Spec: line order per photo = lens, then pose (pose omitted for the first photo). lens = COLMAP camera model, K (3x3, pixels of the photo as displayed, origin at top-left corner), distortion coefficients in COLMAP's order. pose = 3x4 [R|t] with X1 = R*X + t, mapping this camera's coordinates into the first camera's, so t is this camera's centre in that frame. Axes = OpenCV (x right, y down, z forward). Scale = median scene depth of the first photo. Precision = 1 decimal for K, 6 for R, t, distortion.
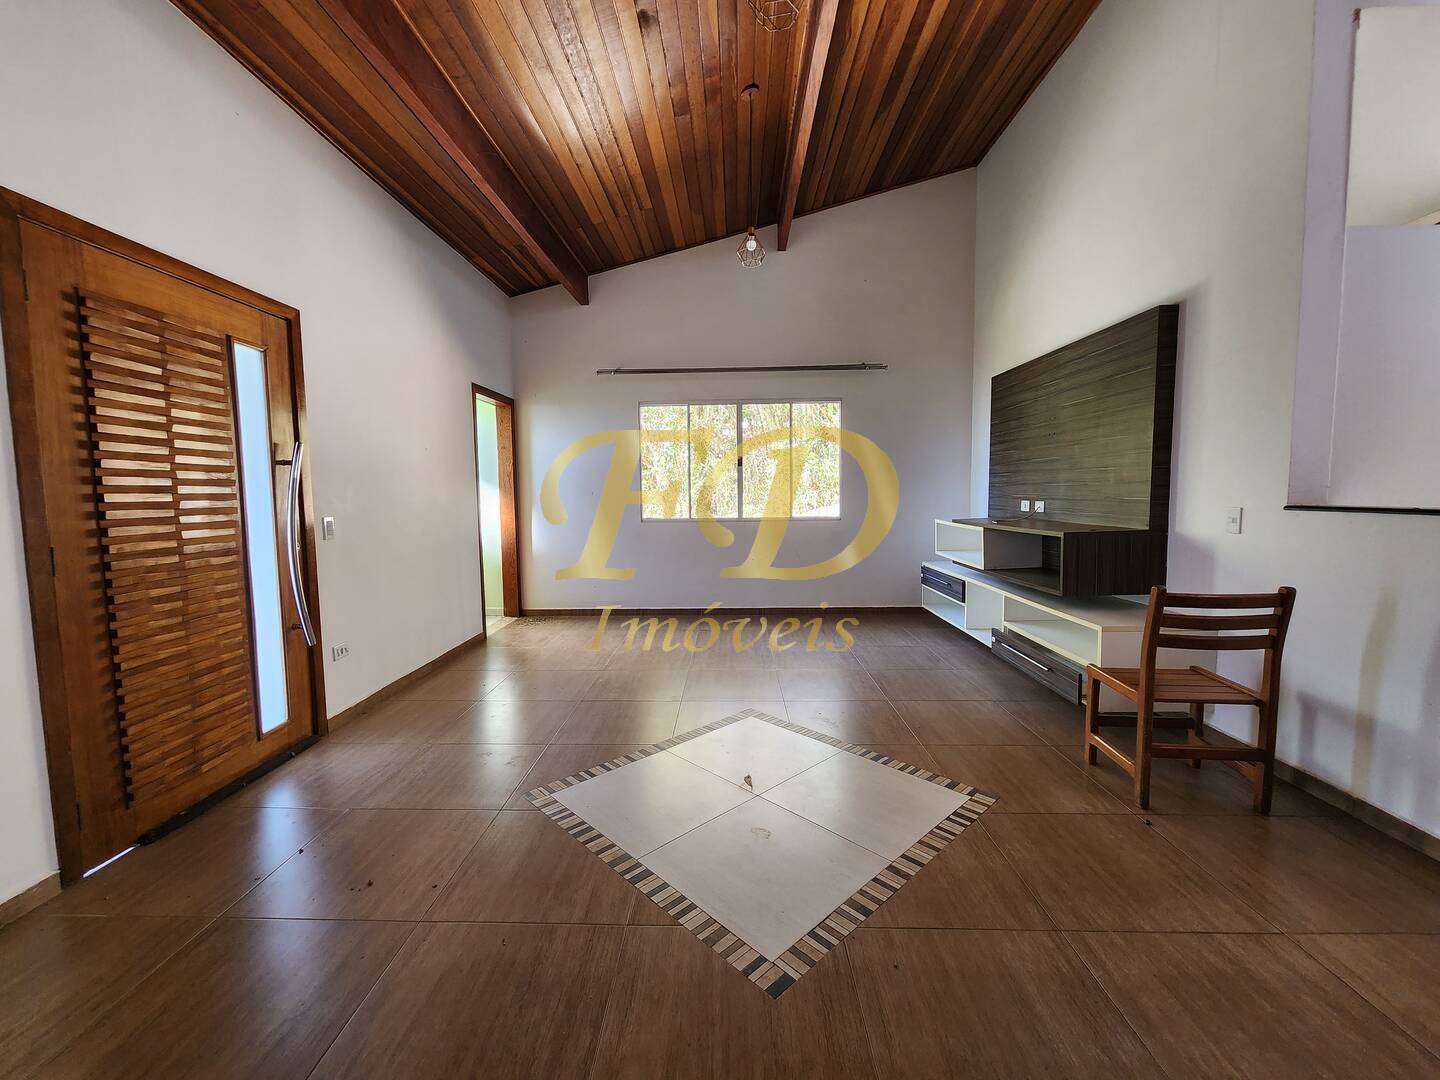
lens RADIAL K [[597.3, 0, 714.3], [0, 597.3, 540.2], [0, 0, 1]] dist [-0.000380, -0.000138]
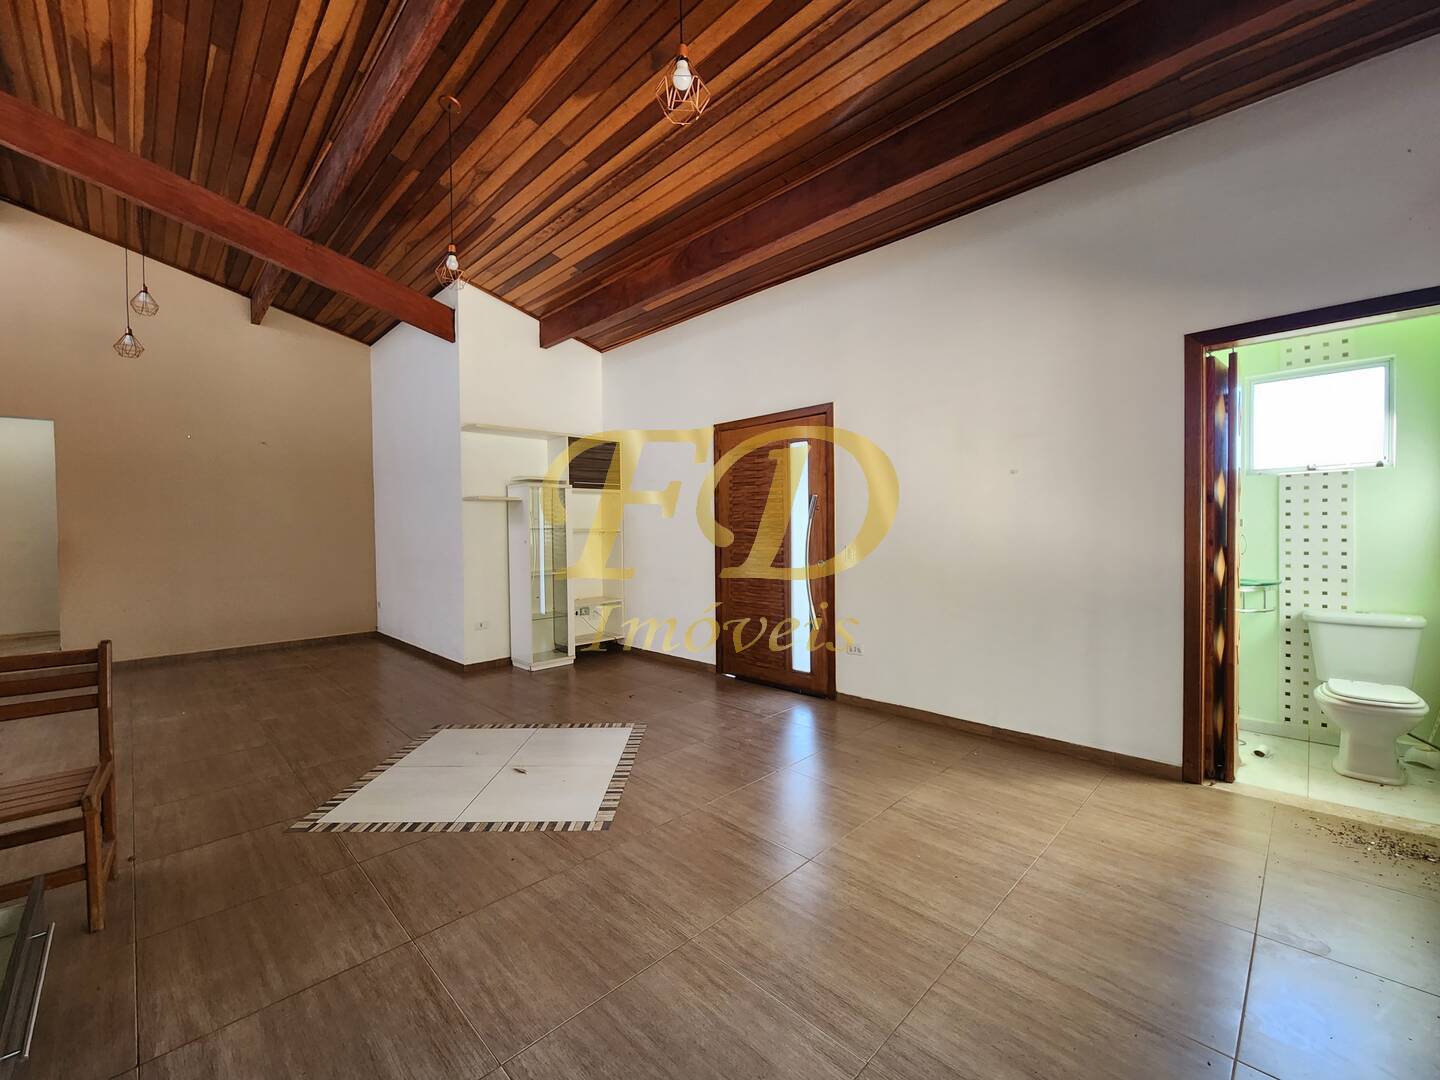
lens RADIAL K [[597.3, 0, 714.3], [0, 597.3, 540.2], [0, 0, 1]] dist [-0.000380, -0.000138]
pose [[-0.692975, 0.035269, -0.720099, 0.639687], [-0.037532, 0.995684, 0.084885, -0.185703], [0.719984, 0.085850, -0.688660, 2.061324]]
